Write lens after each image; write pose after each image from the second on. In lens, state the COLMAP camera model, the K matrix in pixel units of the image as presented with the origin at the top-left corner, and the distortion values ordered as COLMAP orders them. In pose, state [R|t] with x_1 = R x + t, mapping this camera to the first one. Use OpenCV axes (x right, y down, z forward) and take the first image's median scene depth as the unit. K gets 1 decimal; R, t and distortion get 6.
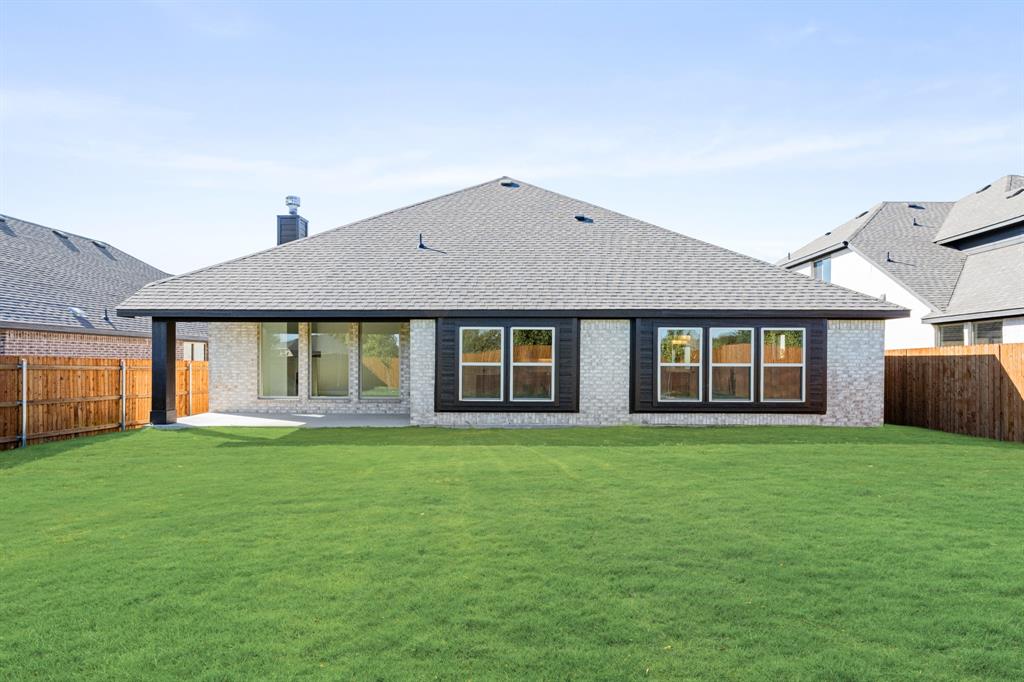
lens RADIAL K [[444.6, 0, 513.5], [0, 444.6, 359.4], [0, 0, 1]] dist [0.000289, 0.000013]
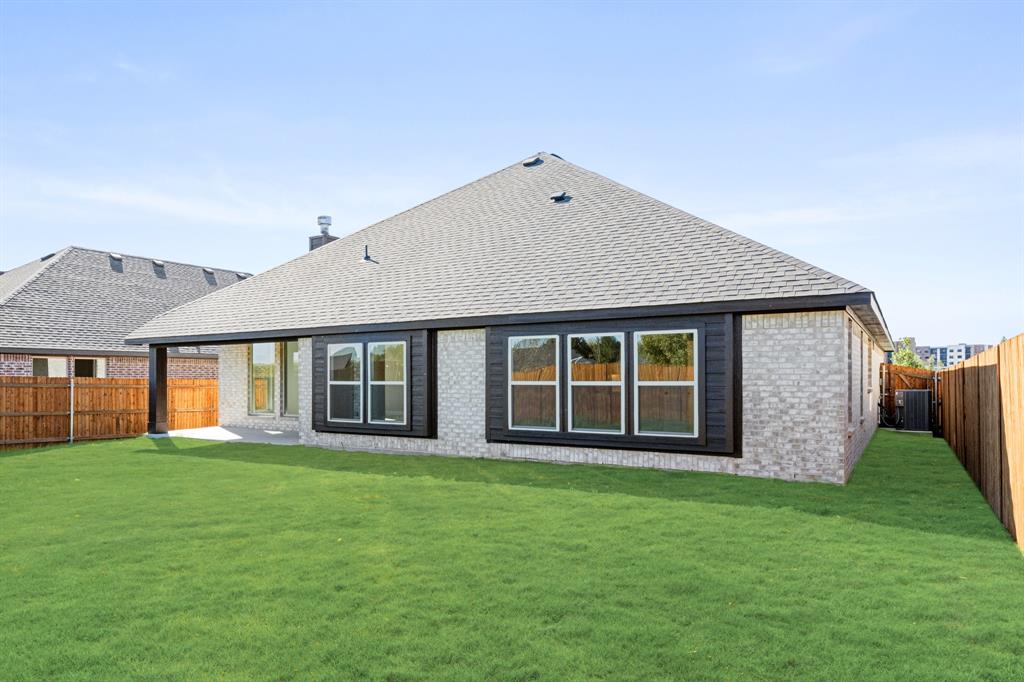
lens RADIAL K [[640.8, 0, 512.3], [0, 640.8, 342.8], [0, 0, 1]] dist [-0.043478, 0.110981]
pose [[0.860655, -0.033062, -0.508114, 0.901095], [0.006114, 0.998489, -0.054613, 0.002229], [0.509152, 0.043896, 0.859557, 0.000983]]
